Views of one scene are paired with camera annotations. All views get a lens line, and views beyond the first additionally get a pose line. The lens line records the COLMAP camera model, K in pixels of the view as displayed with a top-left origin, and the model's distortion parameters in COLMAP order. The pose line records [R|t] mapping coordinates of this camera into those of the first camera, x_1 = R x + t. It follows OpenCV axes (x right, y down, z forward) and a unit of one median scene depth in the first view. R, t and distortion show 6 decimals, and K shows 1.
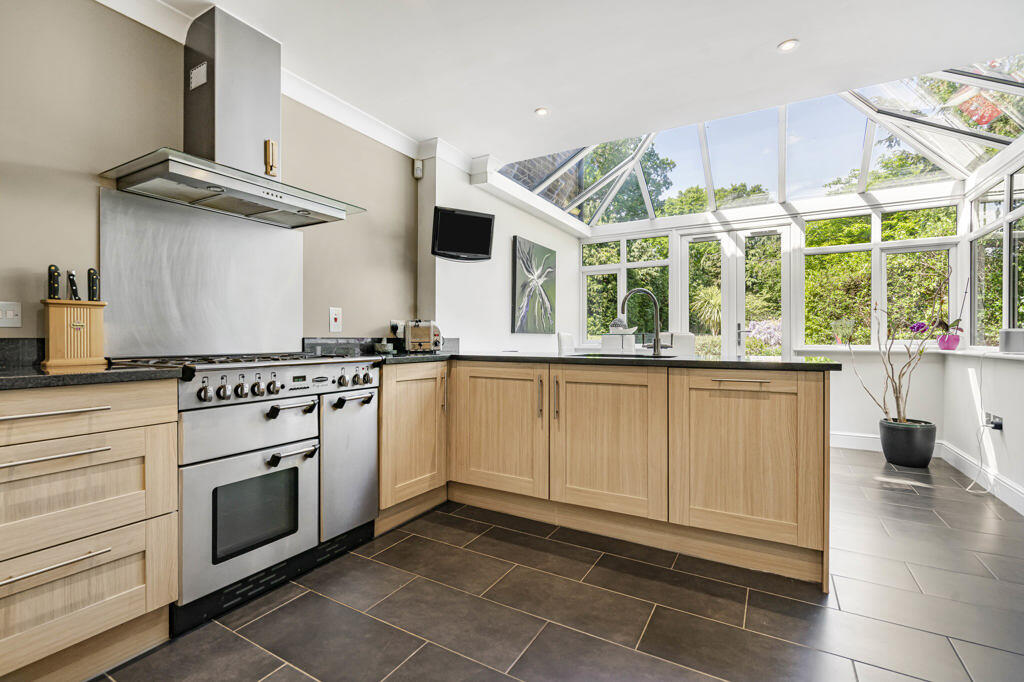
lens RADIAL K [[465.7, 0, 508.9], [0, 465.7, 338.5], [0, 0, 1]] dist [-0.008787, 0.003791]
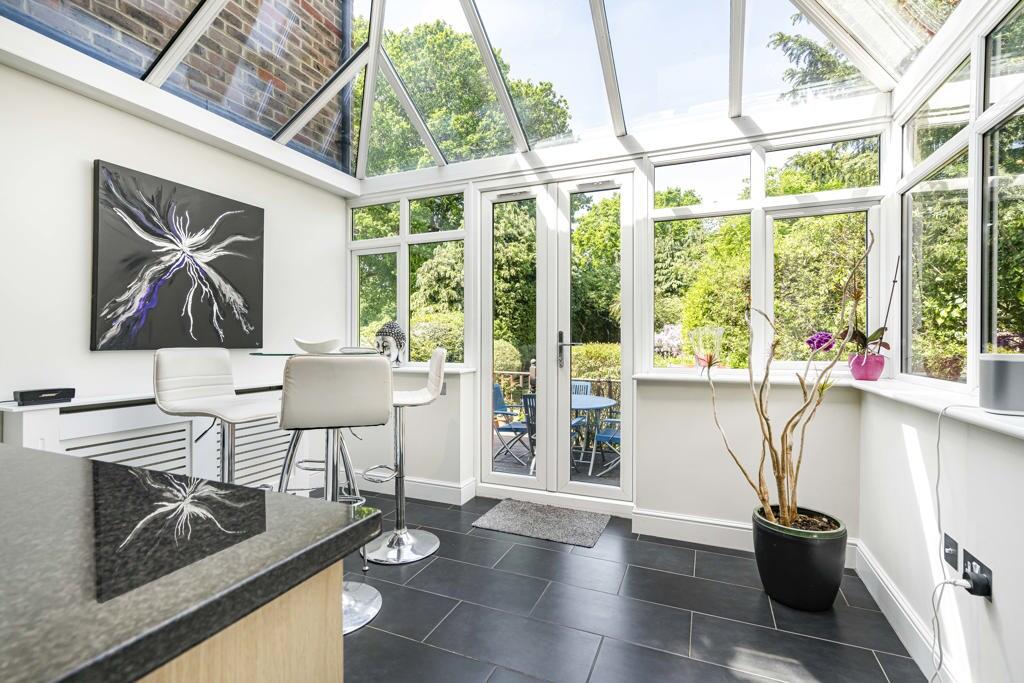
lens RADIAL K [[465.7, 0, 514.4], [0, 465.7, 342.8], [0, 0, 1]] dist [-0.008787, 0.003791]
pose [[0.992624, -0.000088, 0.121235, 0.437163], [-0.000506, 0.999988, 0.004870, -0.024734], [-0.121234, -0.004896, 0.992612, 0.473678]]
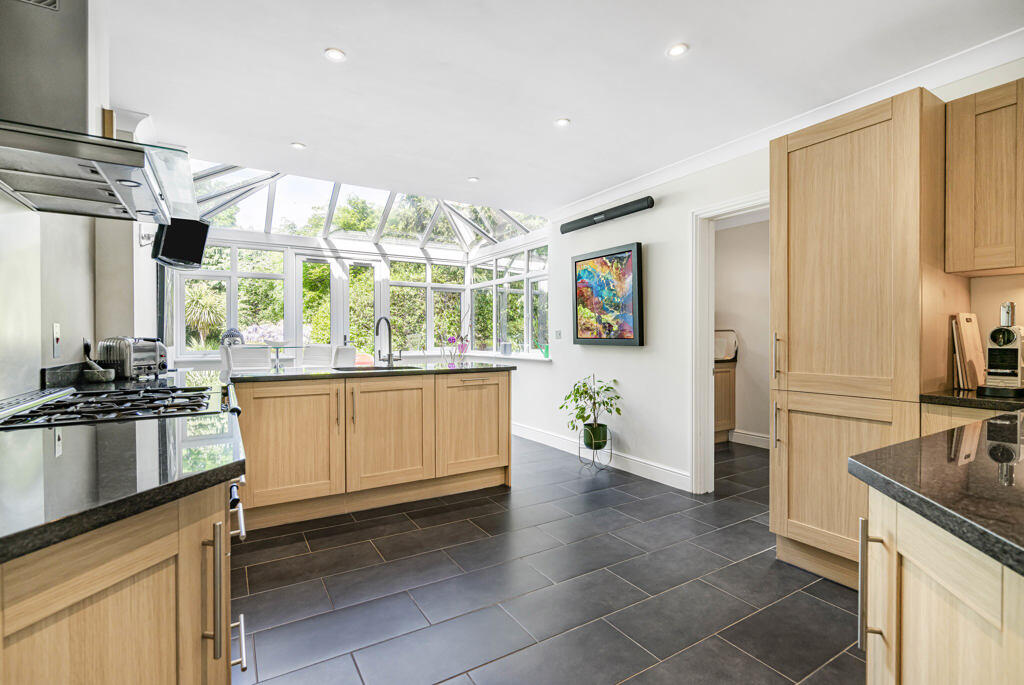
lens RADIAL K [[465.7, 0, 512.2], [0, 465.7, 342.4], [0, 0, 1]] dist [-0.008787, 0.003791]
pose [[0.478376, -0.010457, 0.878093, -0.451979], [0.002397, 0.999941, 0.010603, -0.030110], [-0.878152, -0.002967, 0.478373, 0.033713]]
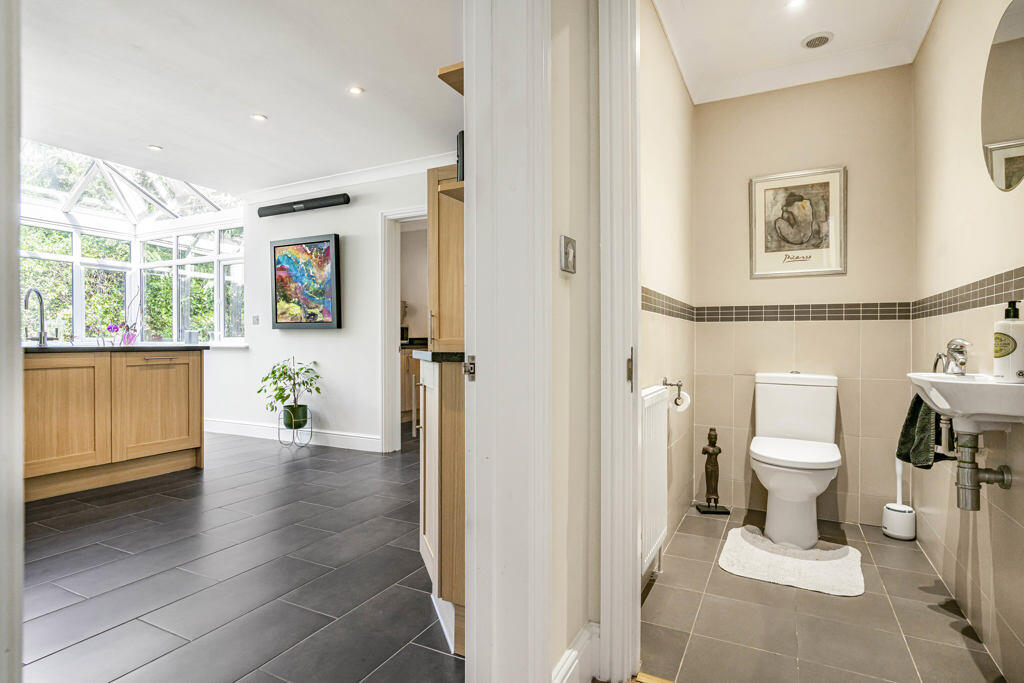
lens RADIAL K [[529.9, 0, 505.6], [0, 529.9, 345.8], [0, 0, 1]] dist [0.004384, -0.003726]
pose [[-0.039818, -0.007724, 0.999177, -0.689421], [0.001568, 0.999968, 0.007793, 0.016737], [-0.999206, 0.001877, -0.039805, -0.066719]]
